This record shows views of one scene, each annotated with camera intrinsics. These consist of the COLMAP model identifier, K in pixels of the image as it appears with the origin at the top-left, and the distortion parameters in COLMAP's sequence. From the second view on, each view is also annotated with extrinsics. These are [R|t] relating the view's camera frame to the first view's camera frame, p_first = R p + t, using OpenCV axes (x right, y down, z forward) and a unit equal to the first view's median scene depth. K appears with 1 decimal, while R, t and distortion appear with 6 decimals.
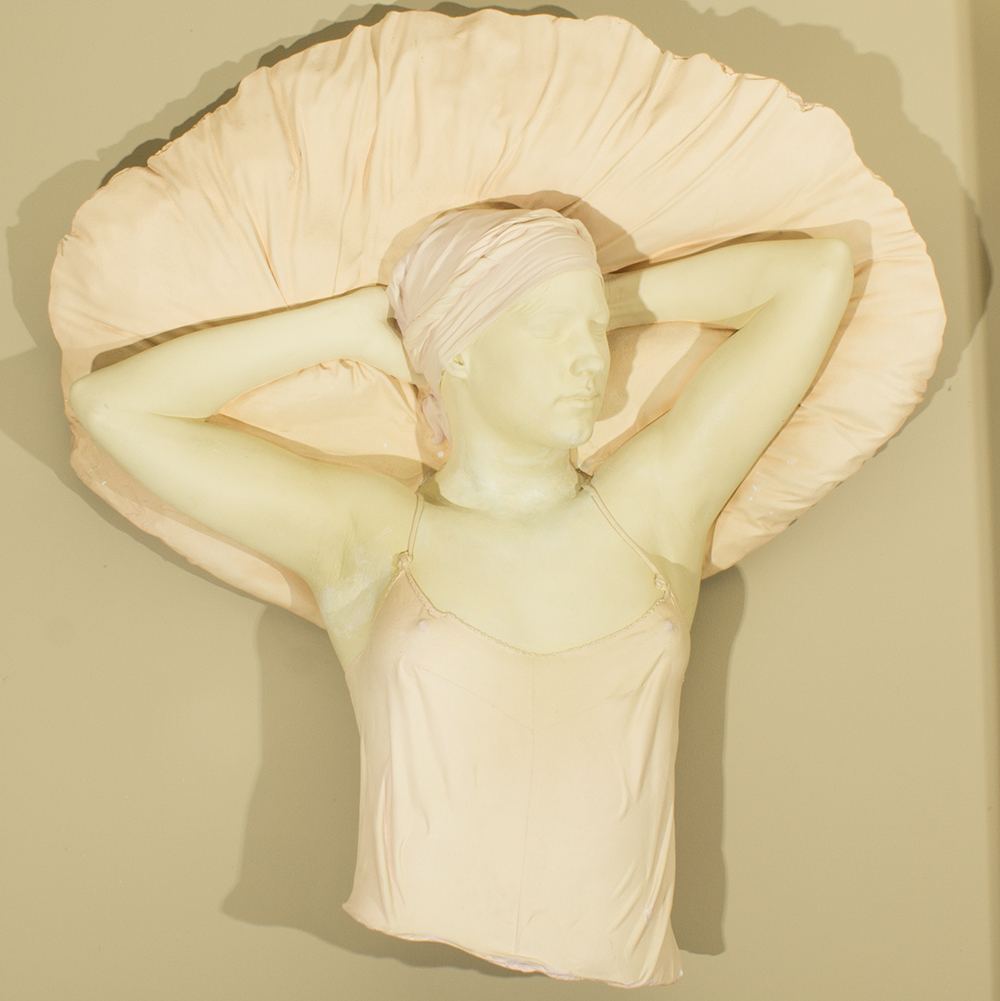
lens RADIAL K [[2245.8, 0, 522.3], [0, 2245.8, 499.4], [0, 0, 1]] dist [-0.251587, 0.468822]
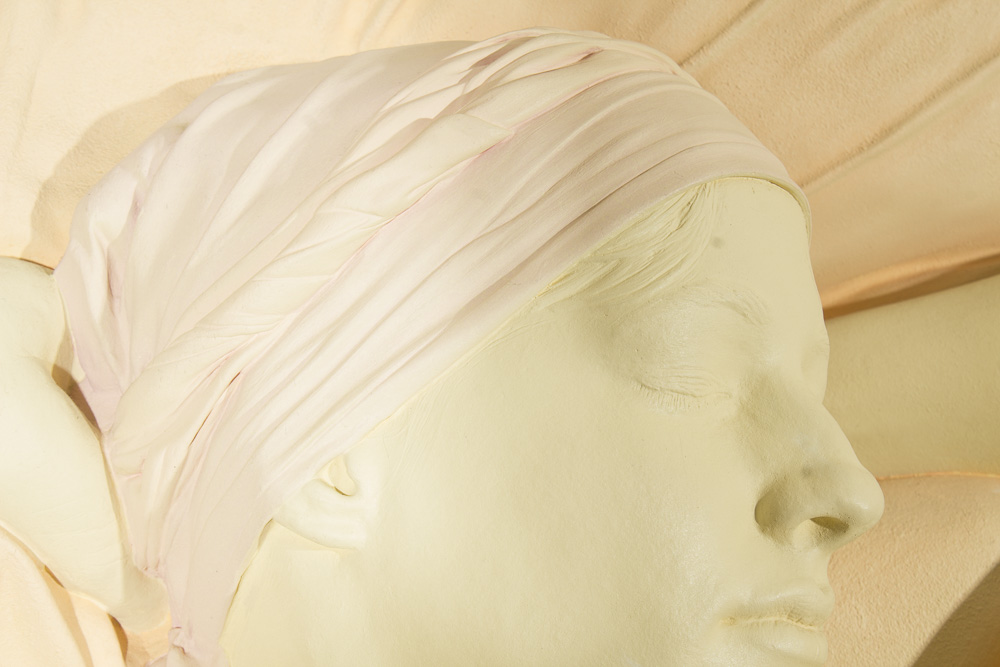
lens RADIAL K [[2441.9, 0, 499.8], [0, 2441.9, 319.5], [0, 0, 1]] dist [0.041011, 0.348668]
pose [[0.965478, 0.090874, 0.244119, -0.082814], [0.003722, 0.932264, -0.361758, 0.028150], [-0.260458, 0.350178, 0.899742, 0.705787]]
